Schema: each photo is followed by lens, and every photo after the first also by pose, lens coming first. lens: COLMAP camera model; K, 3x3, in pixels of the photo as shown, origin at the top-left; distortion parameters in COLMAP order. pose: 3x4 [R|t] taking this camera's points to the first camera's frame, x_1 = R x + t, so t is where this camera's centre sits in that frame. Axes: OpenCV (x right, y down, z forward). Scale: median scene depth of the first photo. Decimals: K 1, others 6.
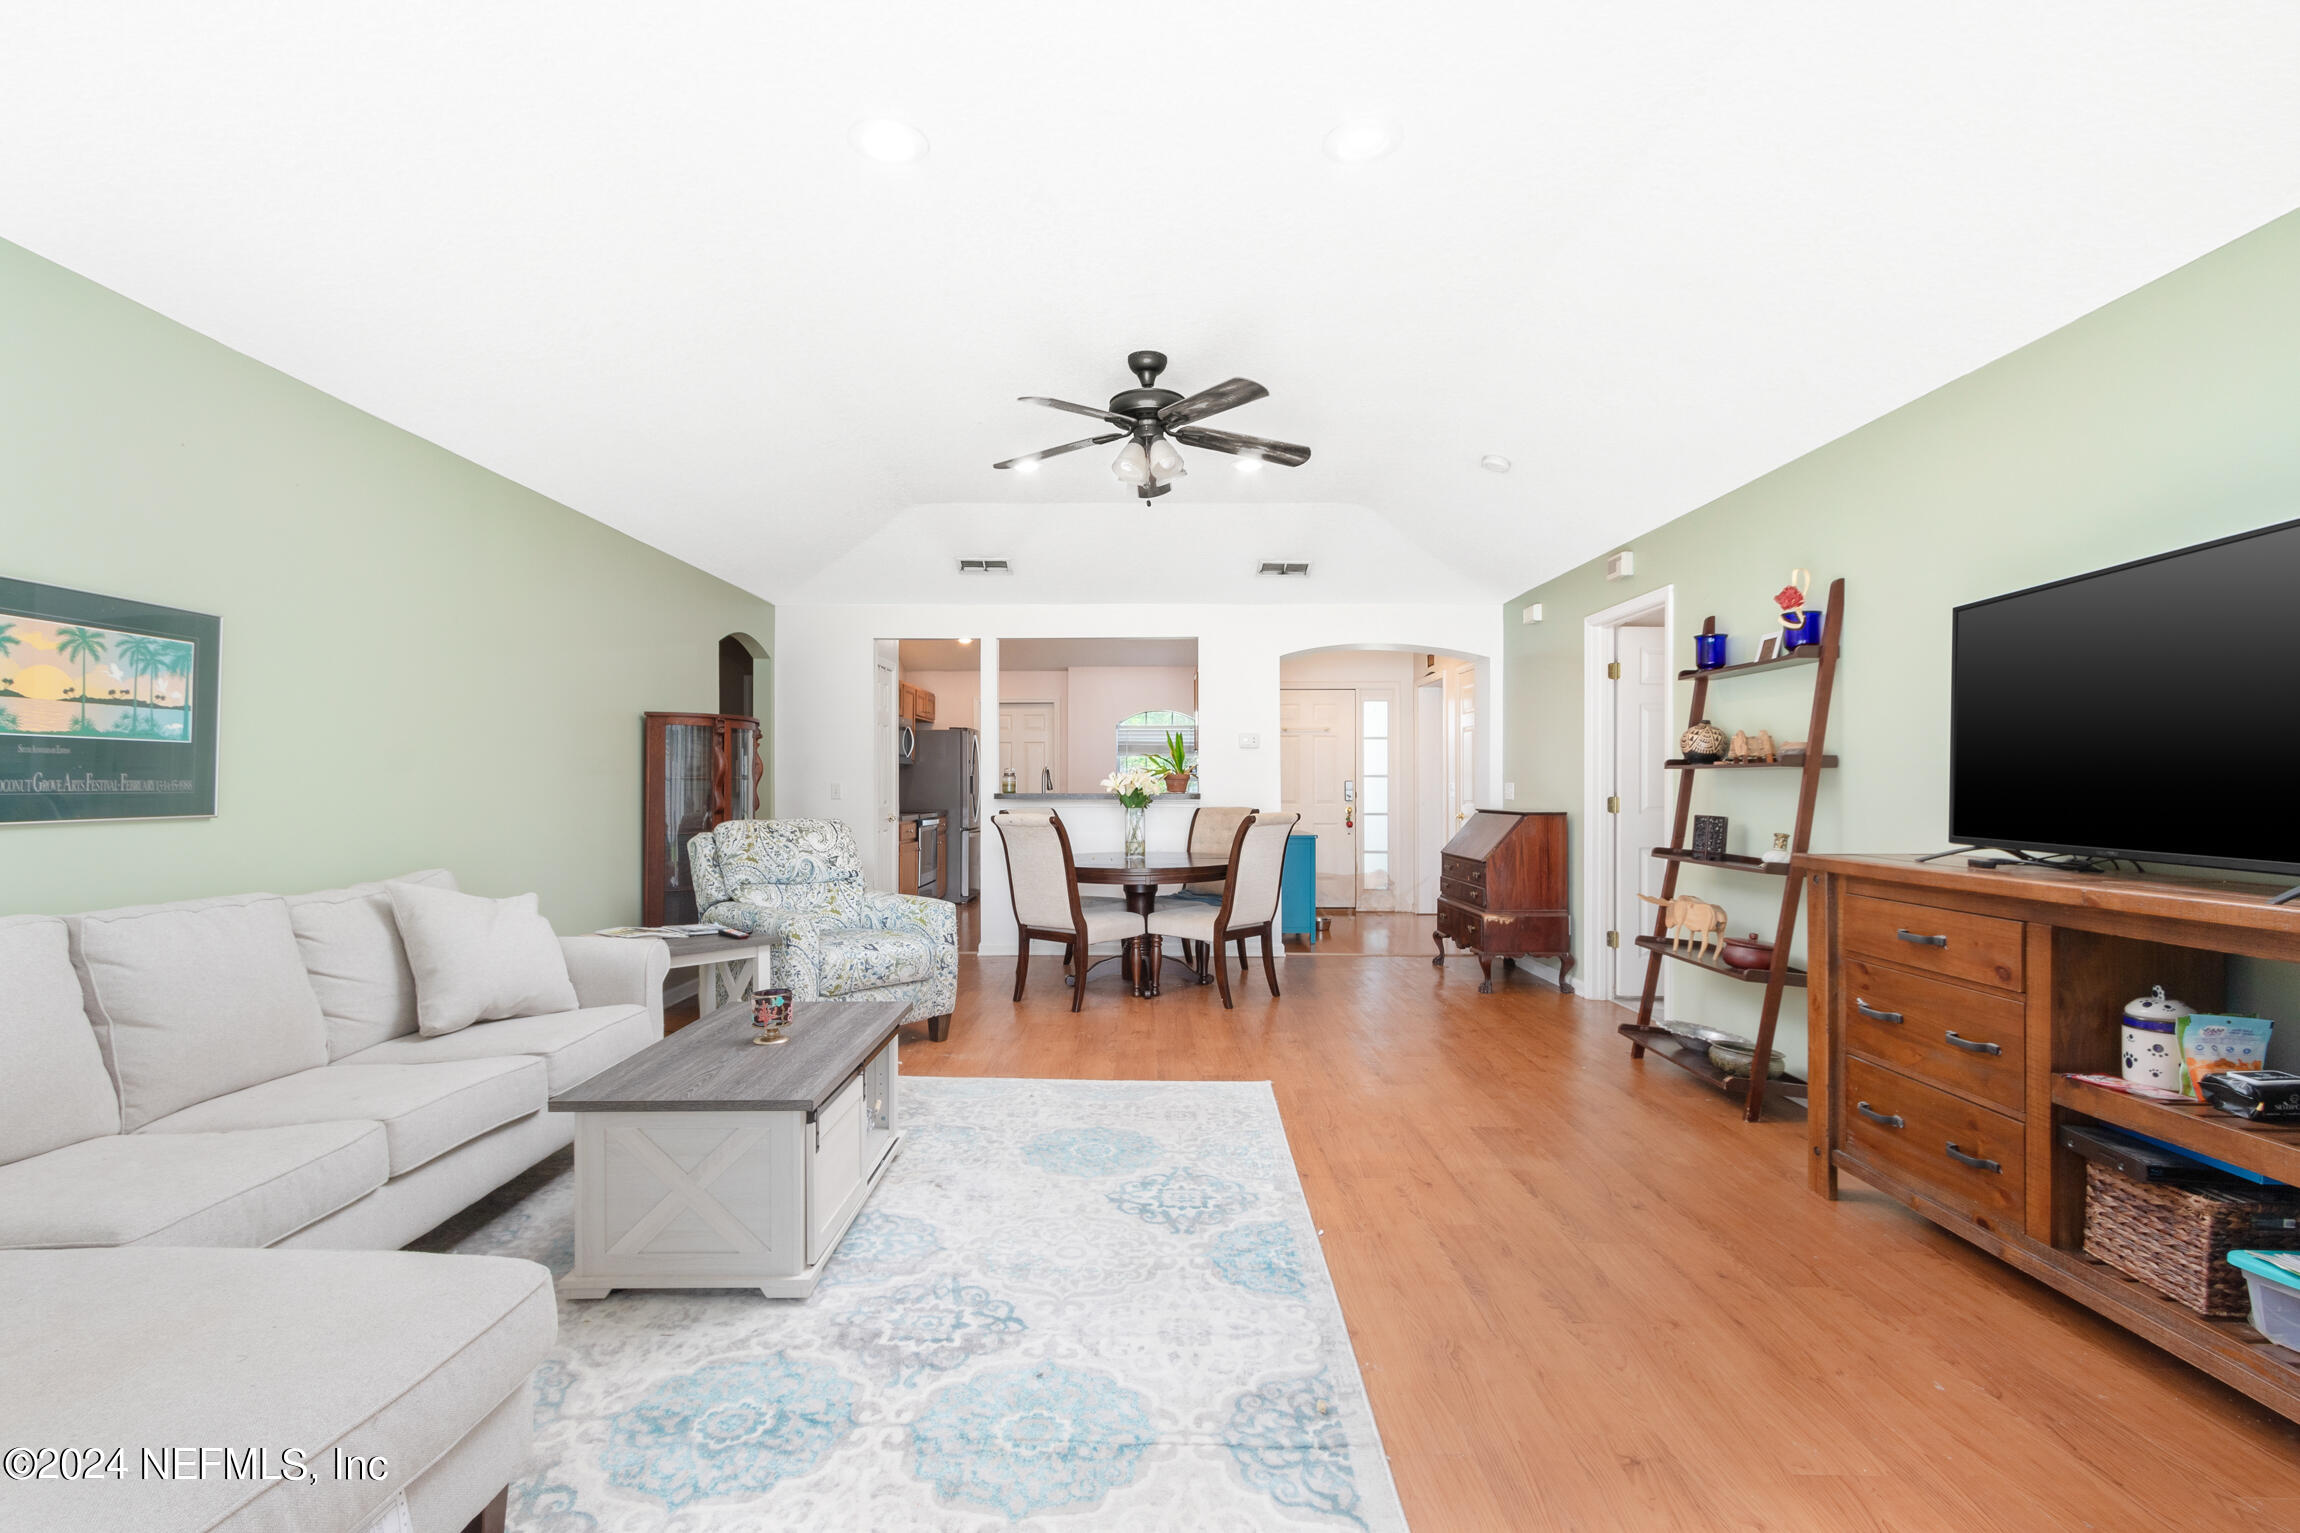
lens RADIAL K [[1043.5, 0, 1137.4], [0, 1043.5, 768.9], [0, 0, 1]] dist [-0.000052, 0.000096]
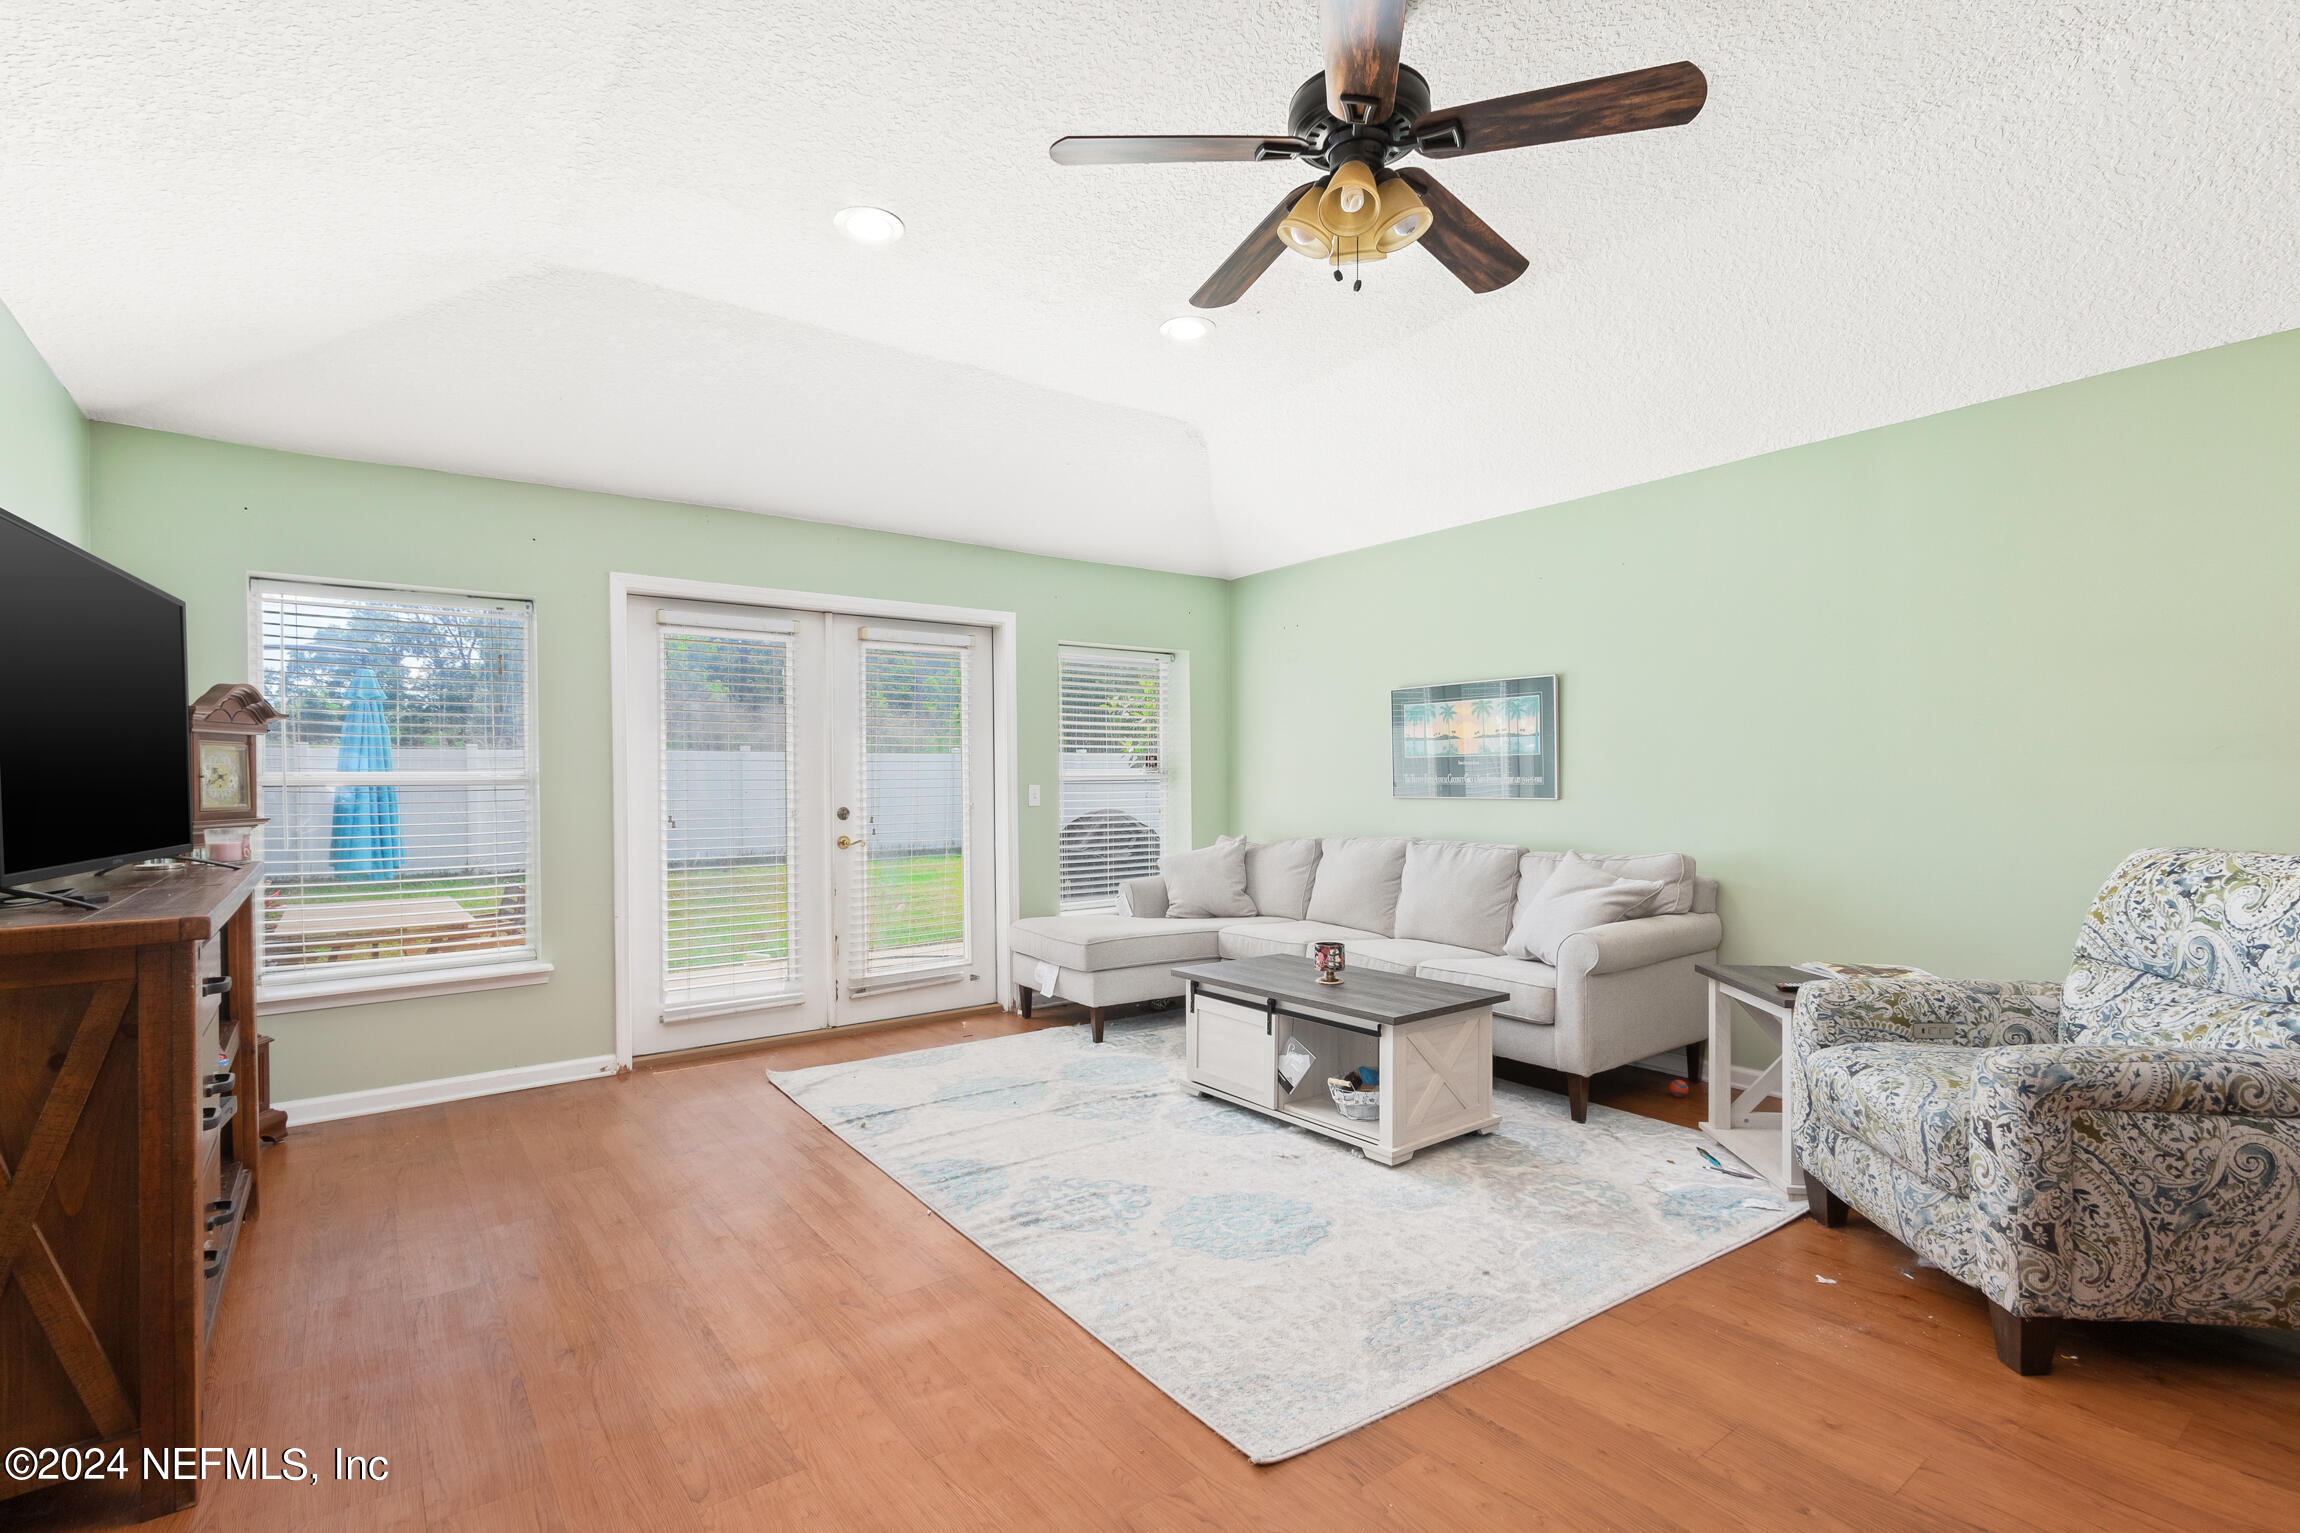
lens RADIAL K [[1063.0, 0, 1151.5], [0, 1063.0, 790.6], [0, 0, 1]] dist [0.012055, -0.000688]
pose [[-0.783829, 0.006233, -0.620945, 0.638759], [0.008588, 0.999963, -0.000803, 0.027839], [0.620917, -0.005962, -0.783854, 1.916581]]
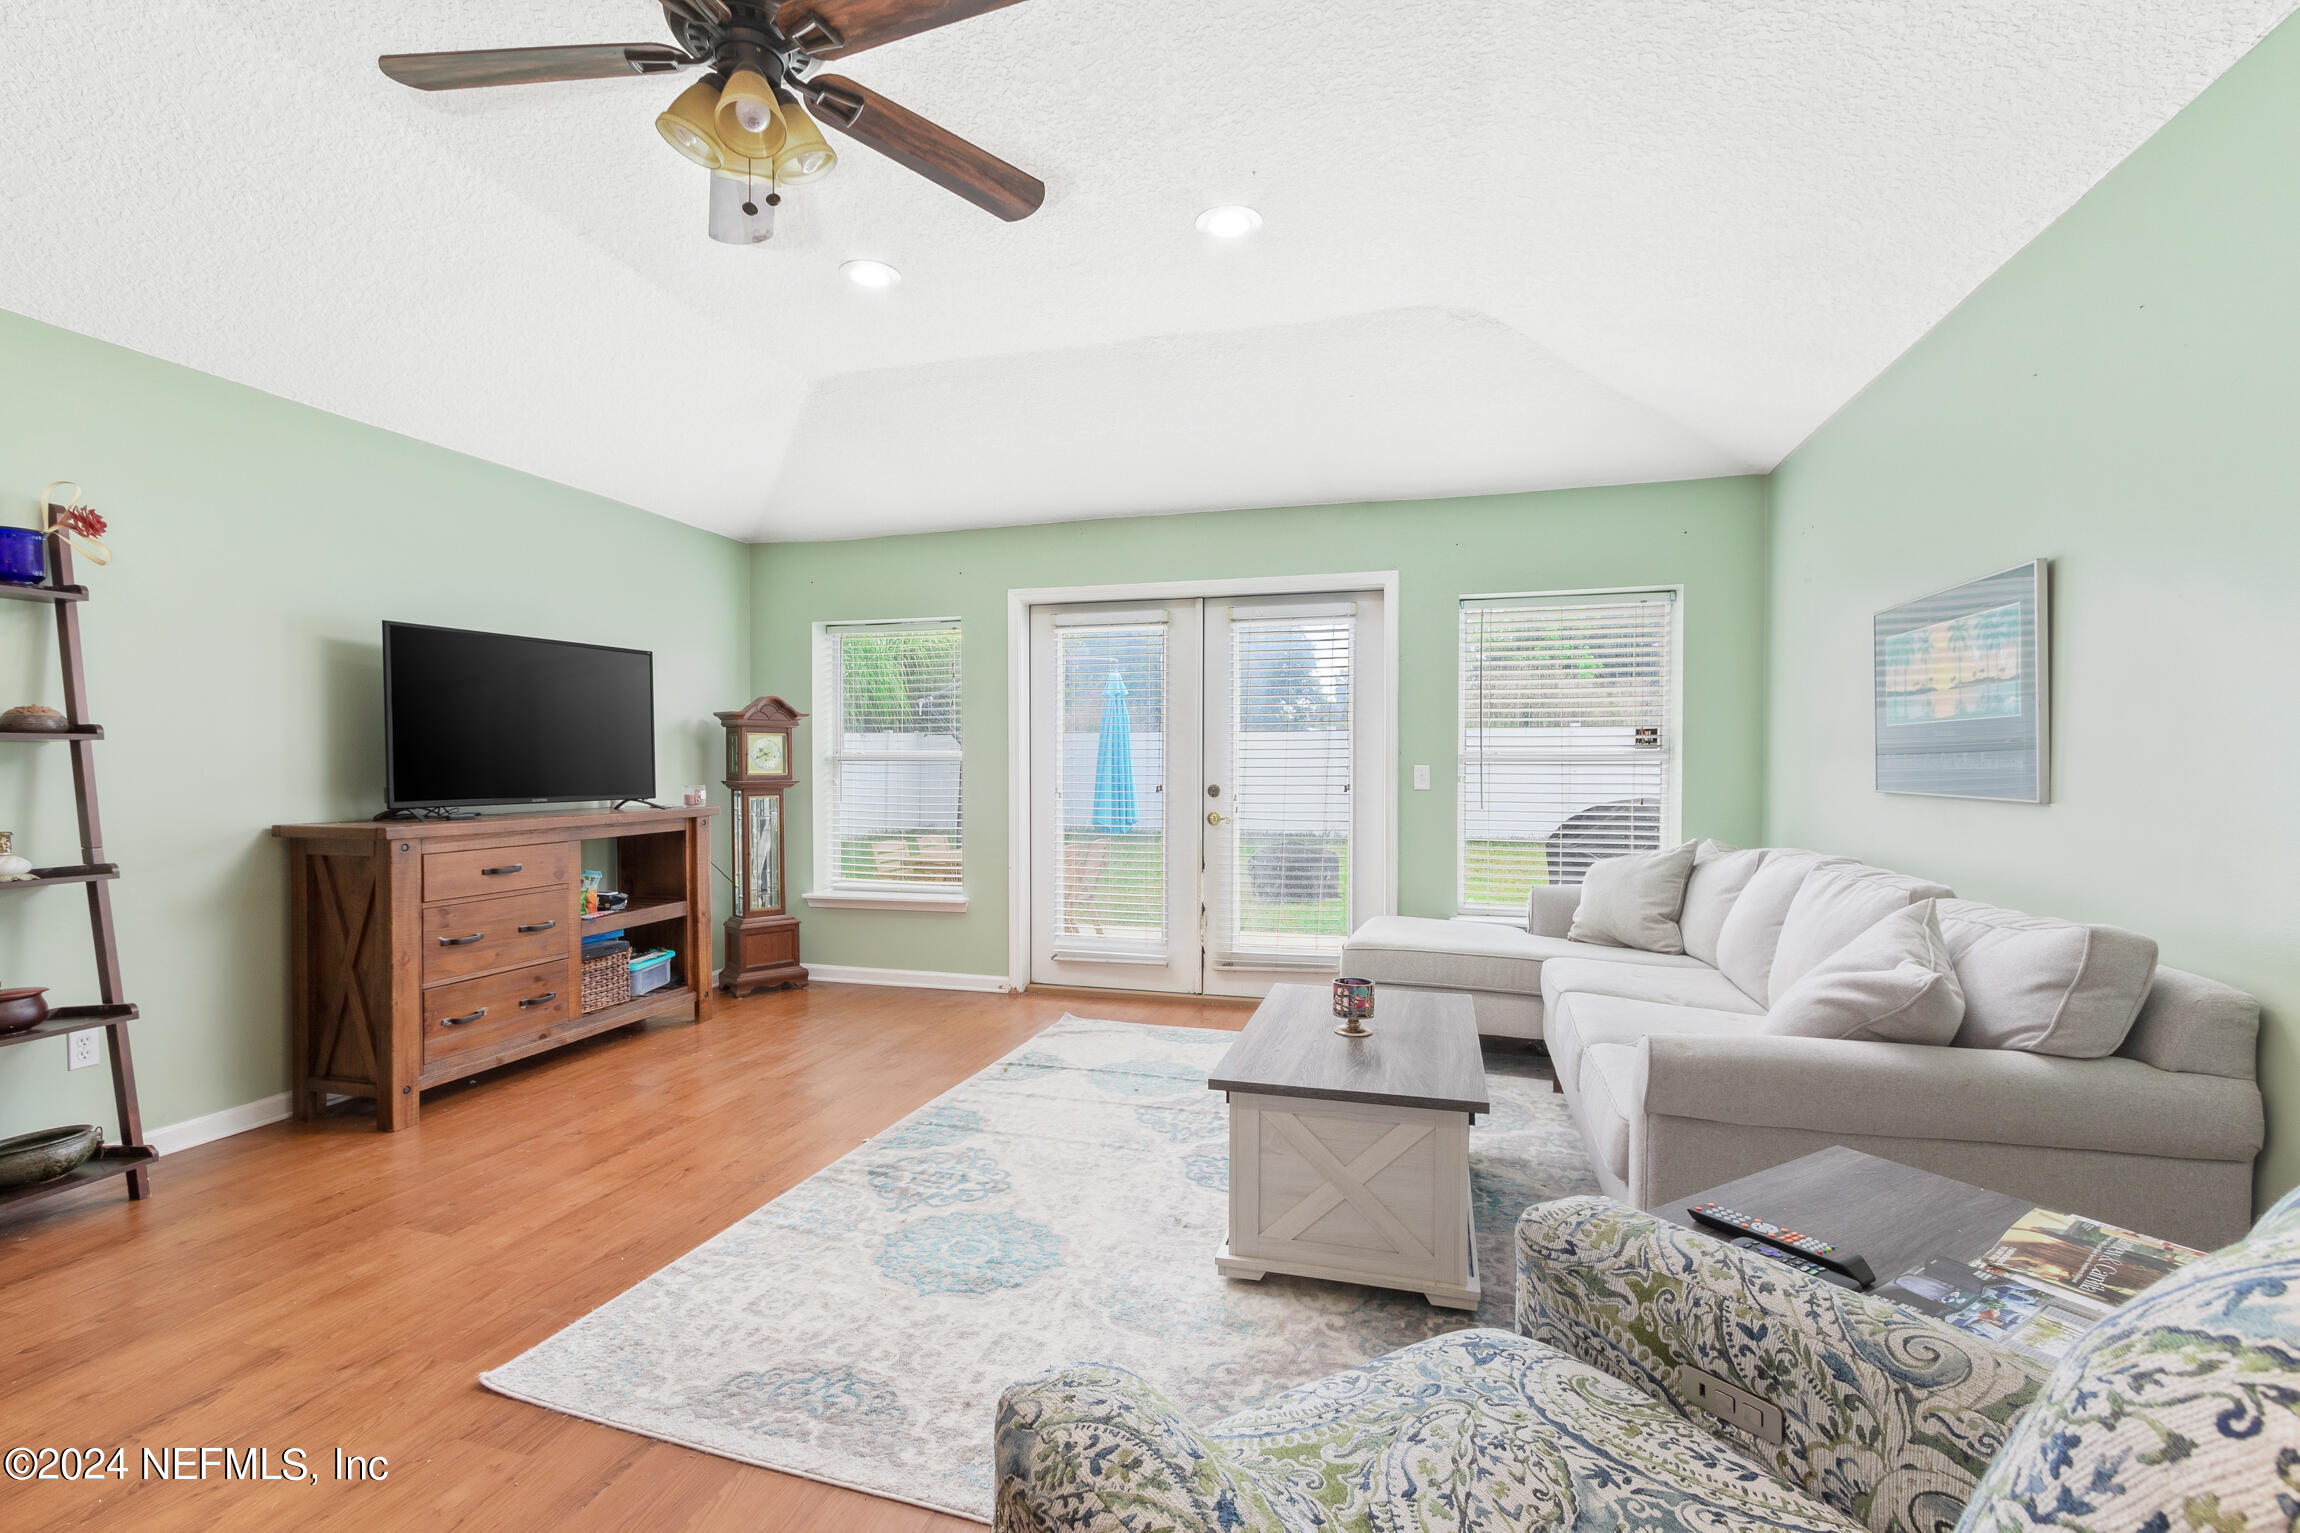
lens RADIAL K [[1070.8, 0, 1148.5], [0, 1070.8, 780.1], [0, 0, 1]] dist [0.004638, 0.000225]
pose [[-0.965564, -0.010305, 0.259963, -0.426730], [-0.008264, 0.999926, 0.008943, 0.026142], [-0.260036, 0.006487, -0.965577, 2.020498]]
